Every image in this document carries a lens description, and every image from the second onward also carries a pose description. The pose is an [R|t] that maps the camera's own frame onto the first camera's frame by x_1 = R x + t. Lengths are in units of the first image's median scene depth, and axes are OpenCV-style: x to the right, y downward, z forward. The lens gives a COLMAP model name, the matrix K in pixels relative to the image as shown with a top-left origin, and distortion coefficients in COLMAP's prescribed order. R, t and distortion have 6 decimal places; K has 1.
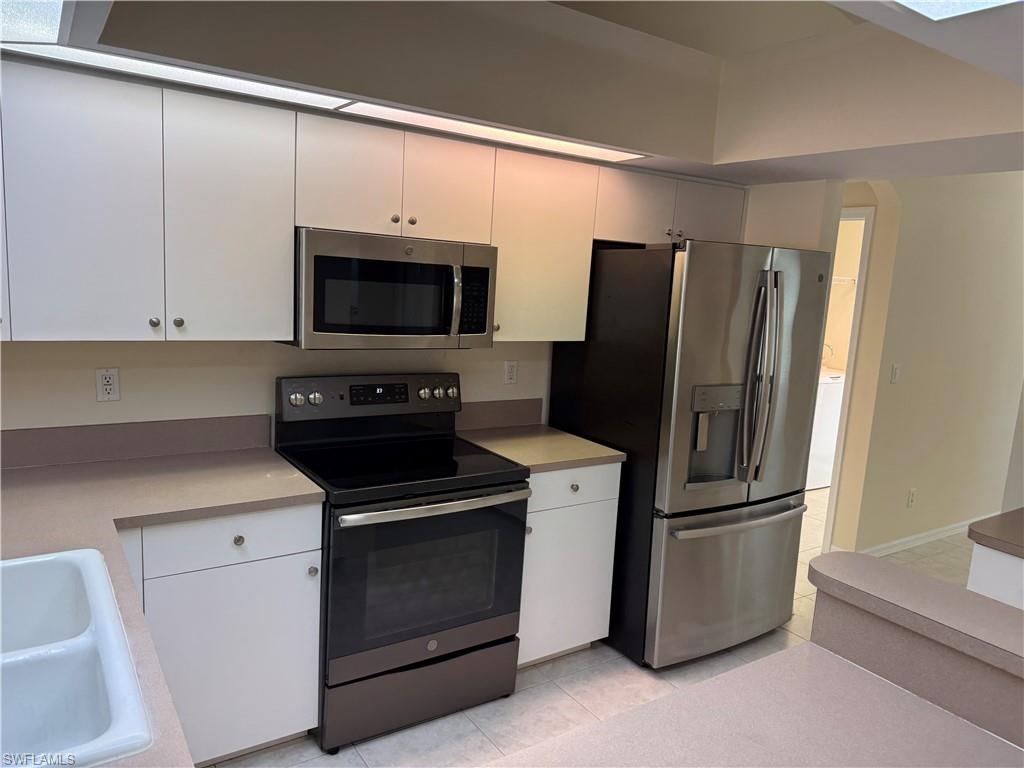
lens RADIAL K [[721.7, 0, 511.1], [0, 721.7, 388.6], [0, 0, 1]] dist [0.047774, -0.060403]
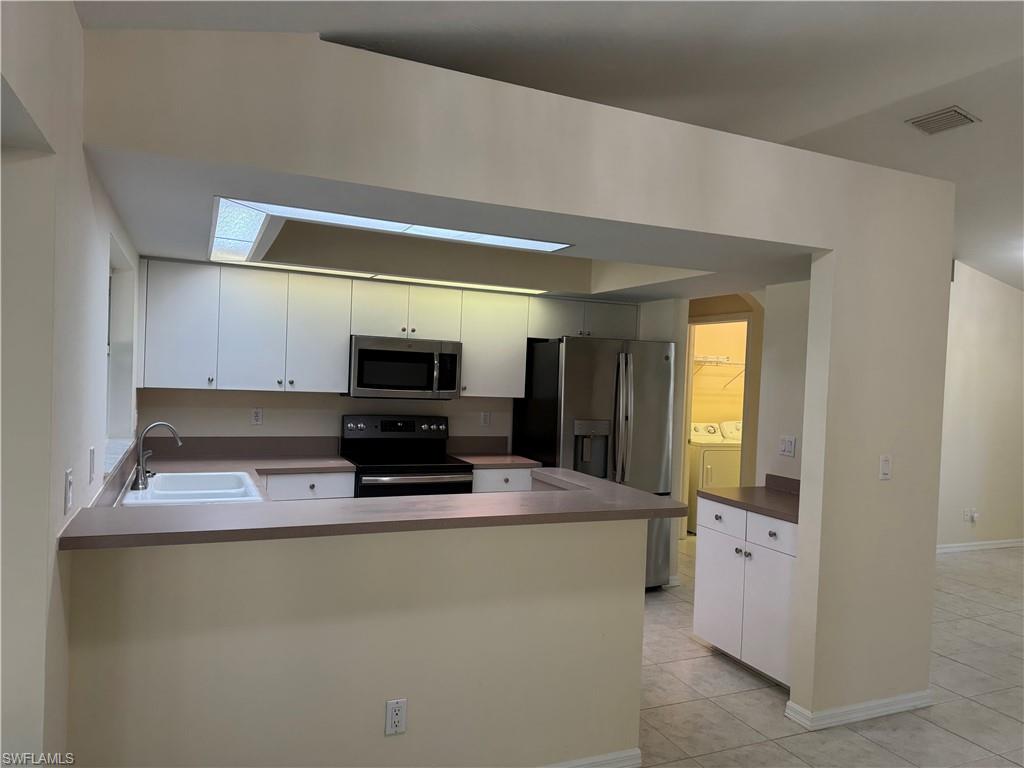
lens RADIAL K [[721.7, 0, 511.1], [0, 721.7, 388.6], [0, 0, 1]] dist [0.047774, -0.060403]
pose [[0.985292, -0.015832, -0.170146, 0.415587], [-0.009317, 0.989241, -0.146000, 0.182270], [0.170626, 0.145437, 0.974543, -0.731062]]
